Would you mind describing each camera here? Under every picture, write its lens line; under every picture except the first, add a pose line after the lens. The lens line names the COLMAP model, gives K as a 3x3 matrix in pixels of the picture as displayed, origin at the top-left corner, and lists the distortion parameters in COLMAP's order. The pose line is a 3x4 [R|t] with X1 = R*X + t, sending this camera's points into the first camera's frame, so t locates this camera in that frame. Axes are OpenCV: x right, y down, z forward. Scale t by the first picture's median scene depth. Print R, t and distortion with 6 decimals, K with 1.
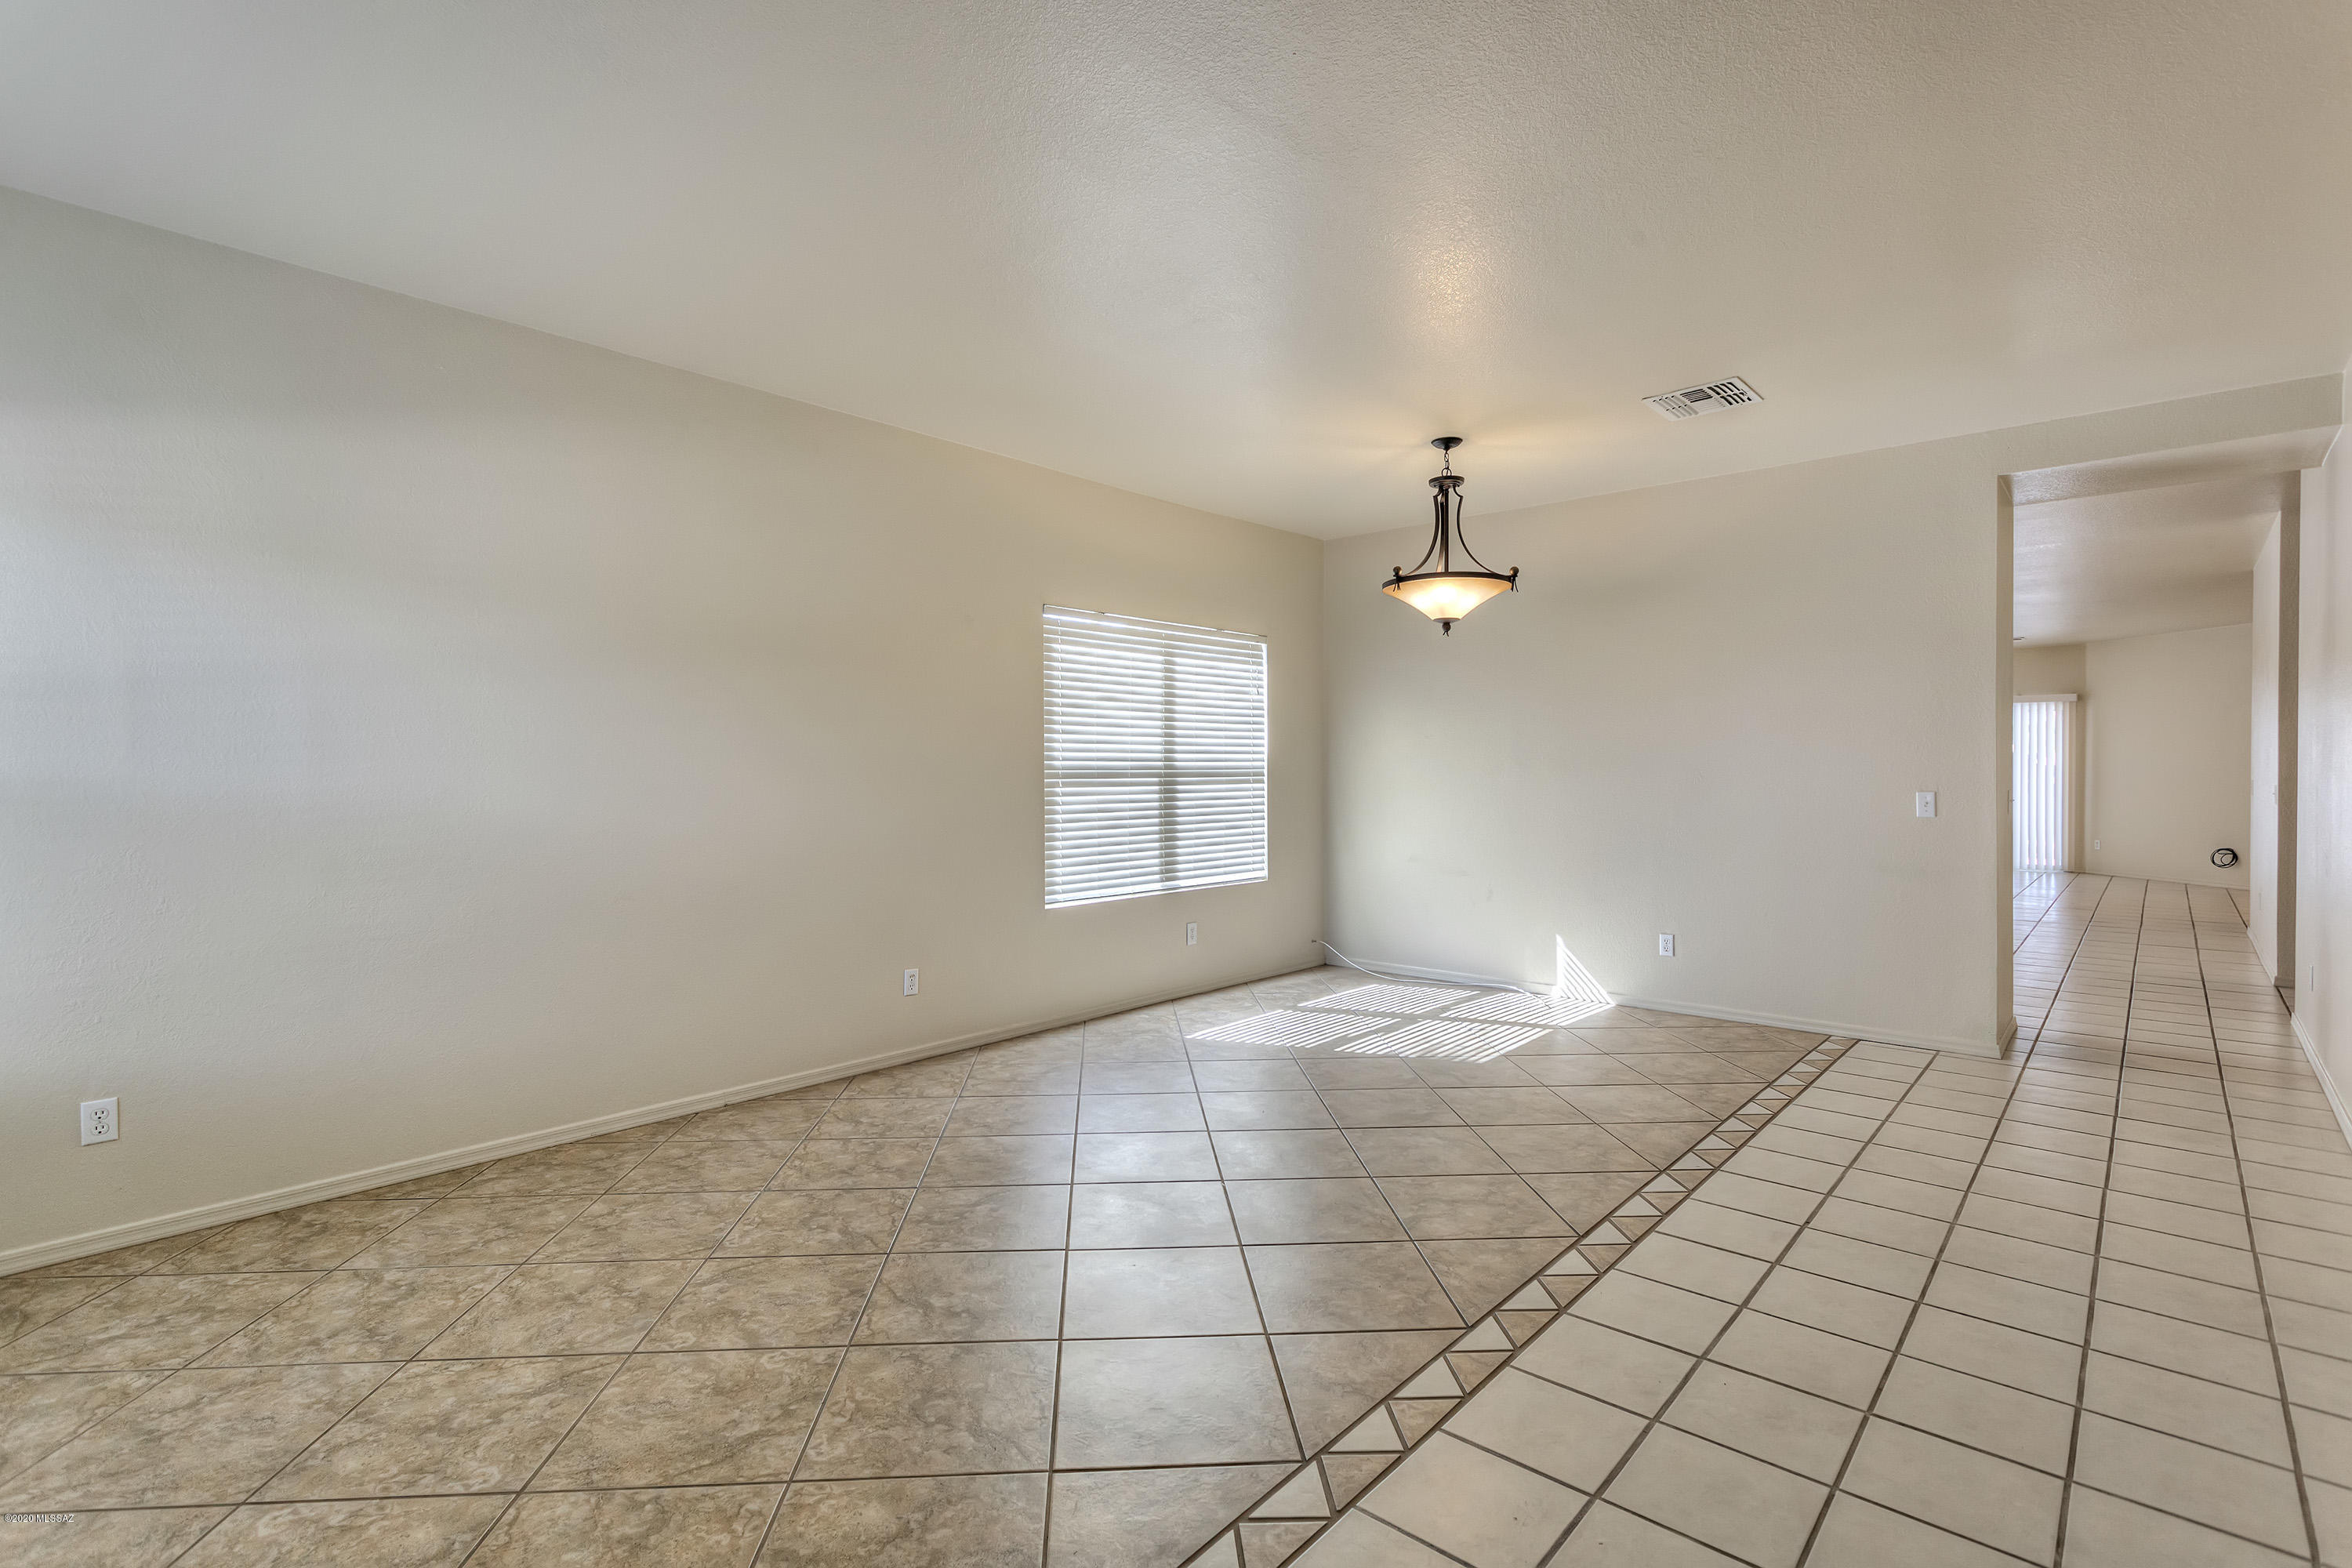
lens RADIAL K [[1124.6, 0, 1148.3], [0, 1124.6, 779.7], [0, 0, 1]] dist [0.008133, 0.000802]
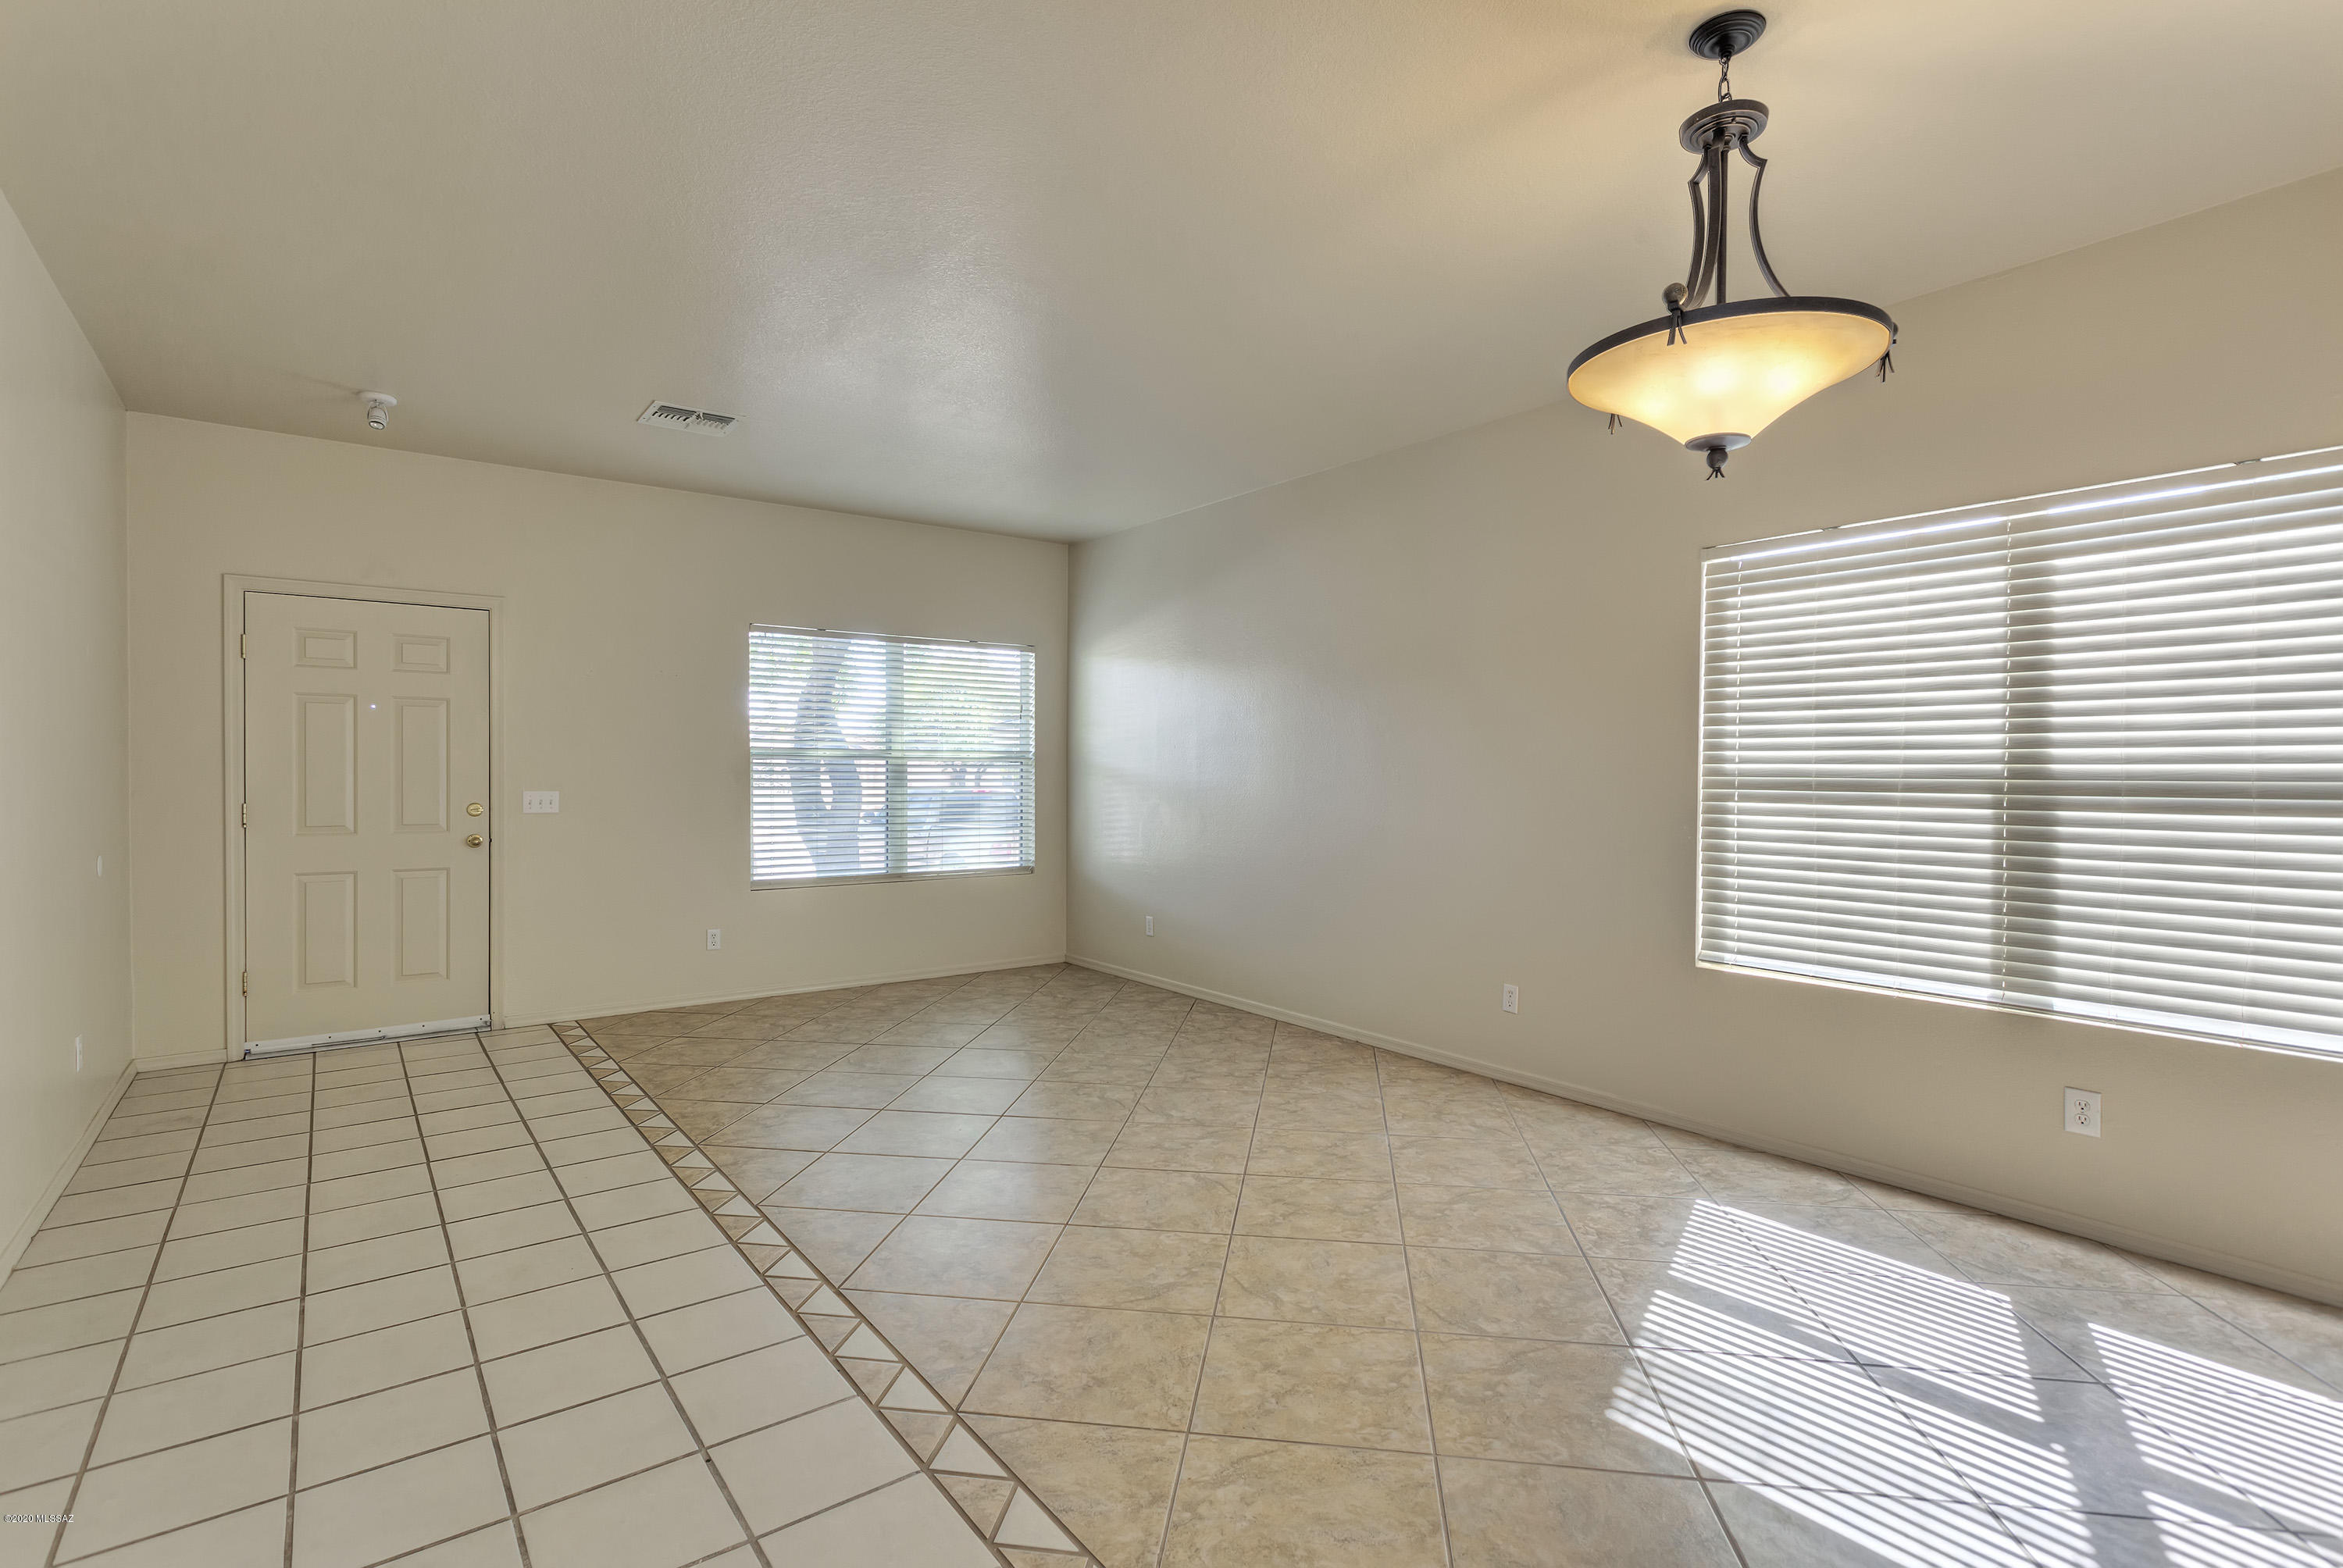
lens RADIAL K [[1104.3, 0, 1171.5], [0, 1104.3, 784.0], [0, 0, 1]] dist [-0.000076, 0.000084]
pose [[-0.185534, 0.011745, -0.982568, 0.784205], [-0.016721, 0.999746, 0.015107, -0.010012], [0.982496, 0.019232, -0.185291, 0.930133]]
